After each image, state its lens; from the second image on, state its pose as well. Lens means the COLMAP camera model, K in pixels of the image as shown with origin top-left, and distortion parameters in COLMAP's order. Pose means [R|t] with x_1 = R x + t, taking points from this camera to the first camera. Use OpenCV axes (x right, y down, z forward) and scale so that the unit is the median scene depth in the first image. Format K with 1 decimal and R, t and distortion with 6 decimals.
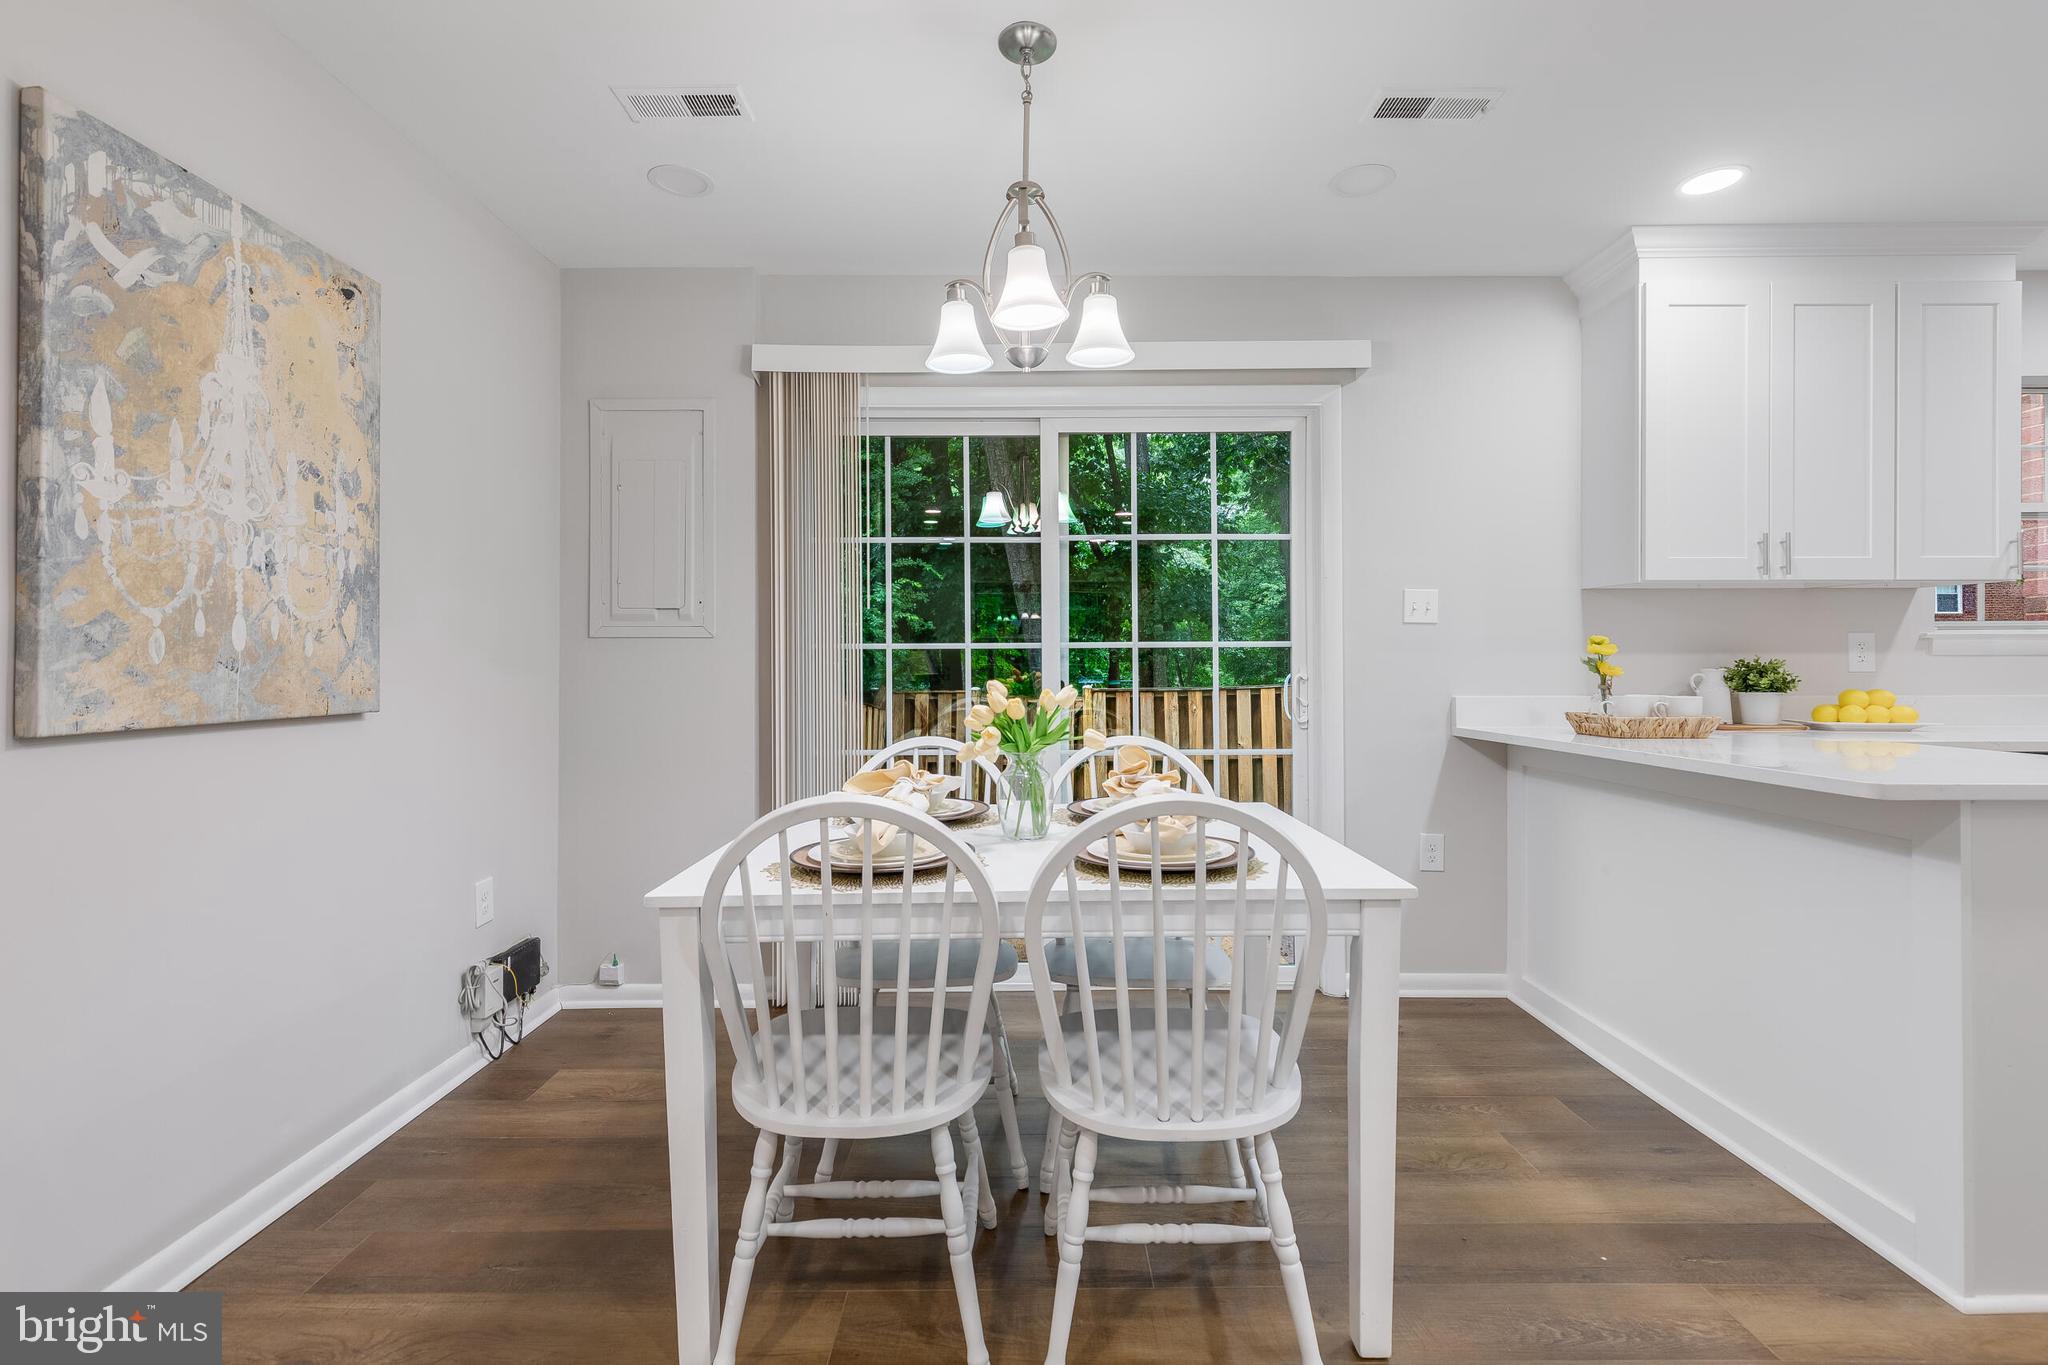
lens RADIAL K [[927.1, 0, 1025.6], [0, 927.1, 670.5], [0, 0, 1]] dist [0.001265, -0.000105]
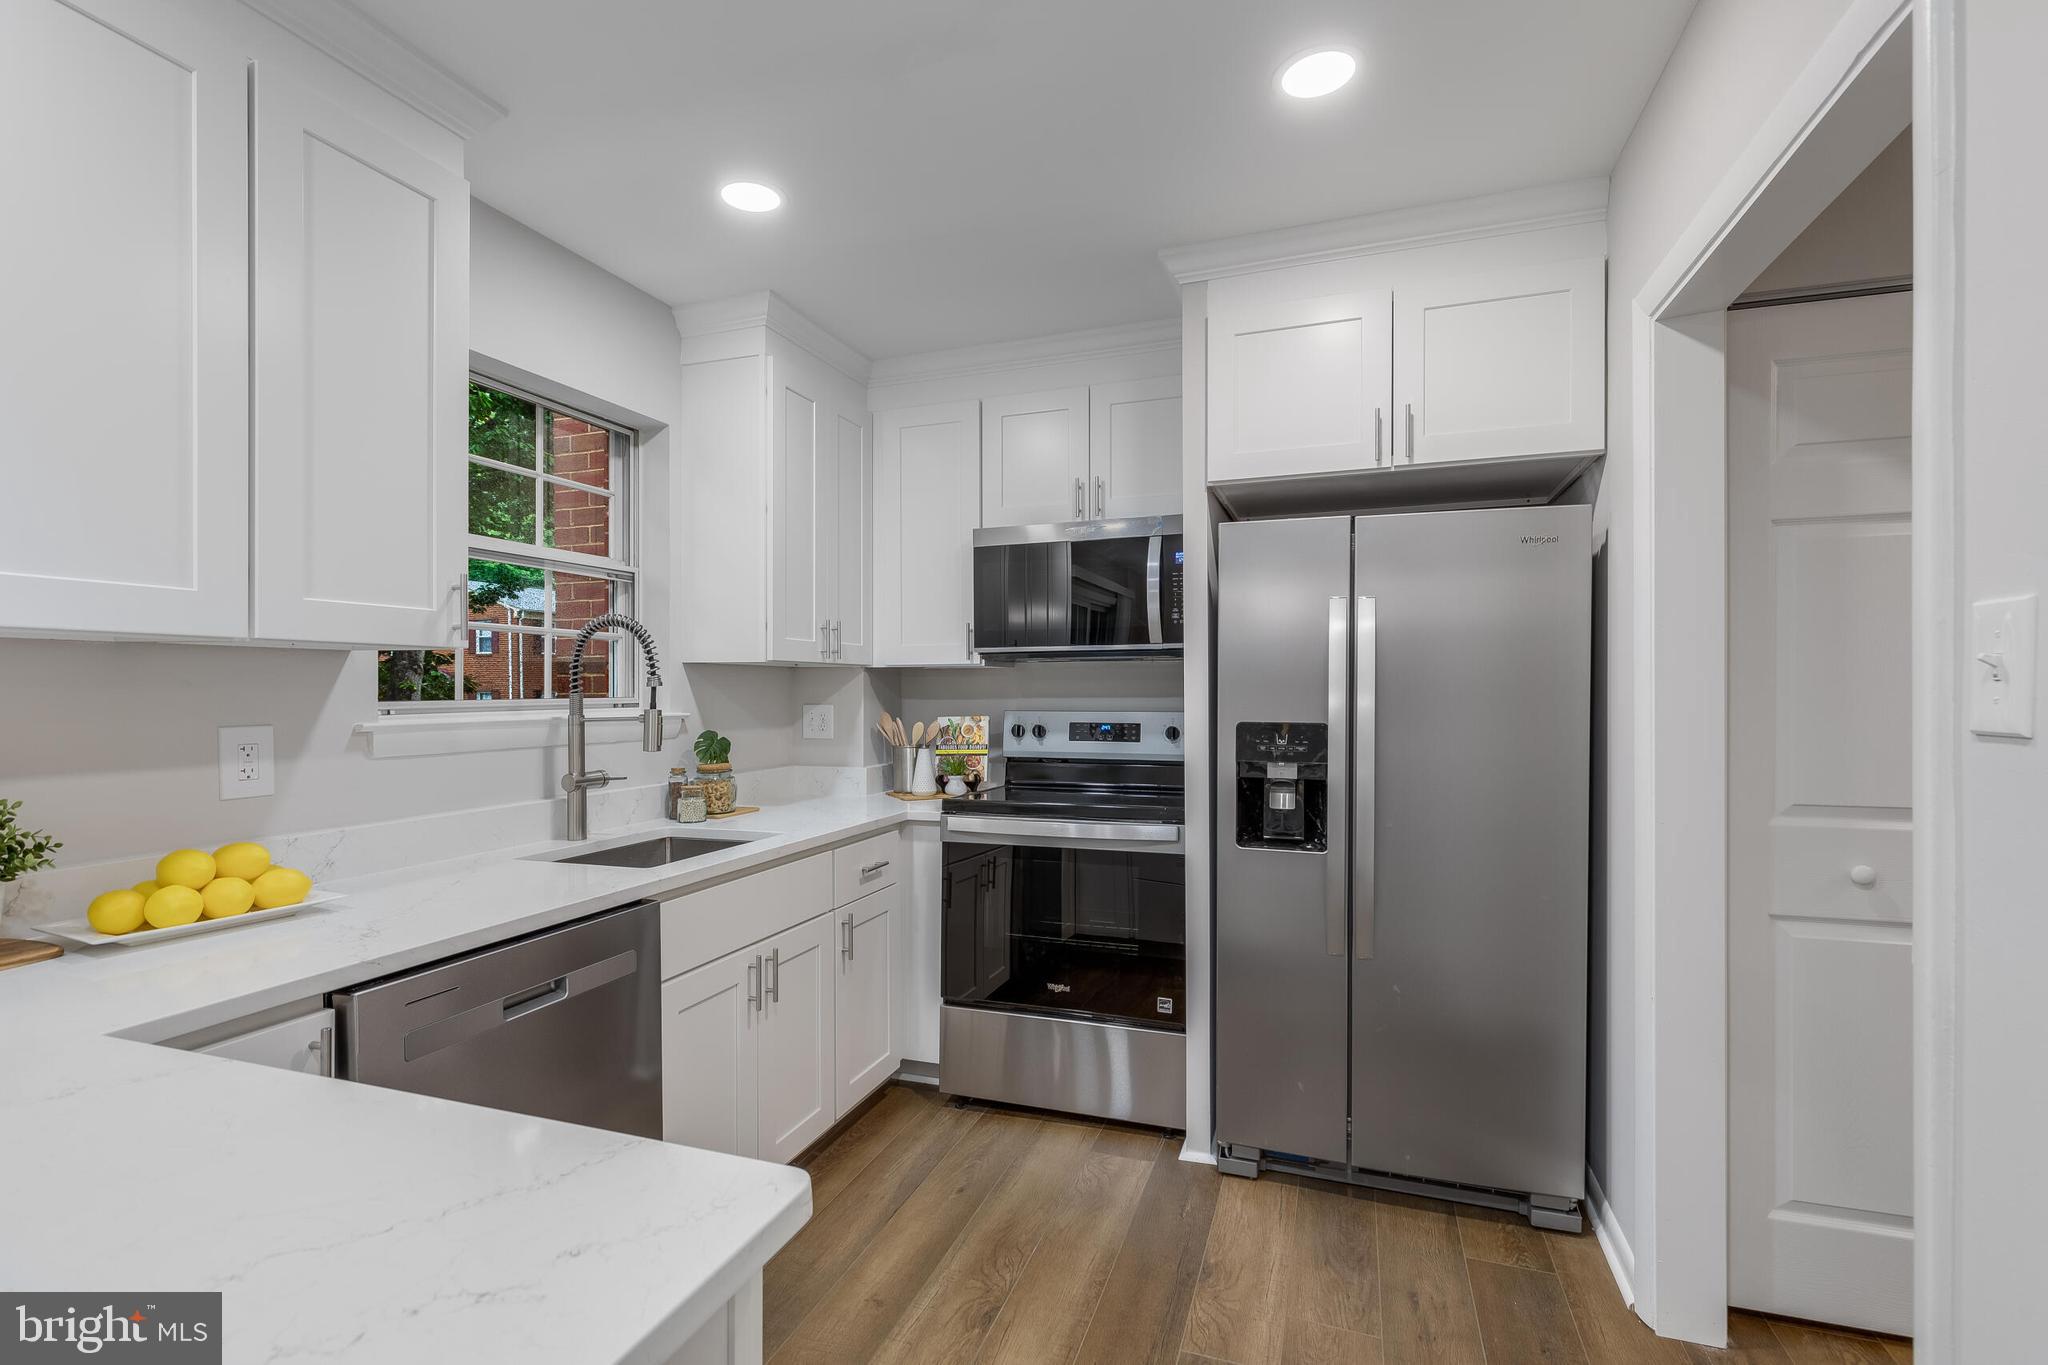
lens RADIAL K [[927.5, 0, 1025.9], [0, 927.5, 686.1], [0, 0, 1]] dist [0.014518, -0.000195]
pose [[0.326857, 0.000671, 0.945074, 0.524373], [0.007921, 0.999963, -0.003449, -0.060127], [-0.945041, 0.008613, 0.326840, 0.375024]]
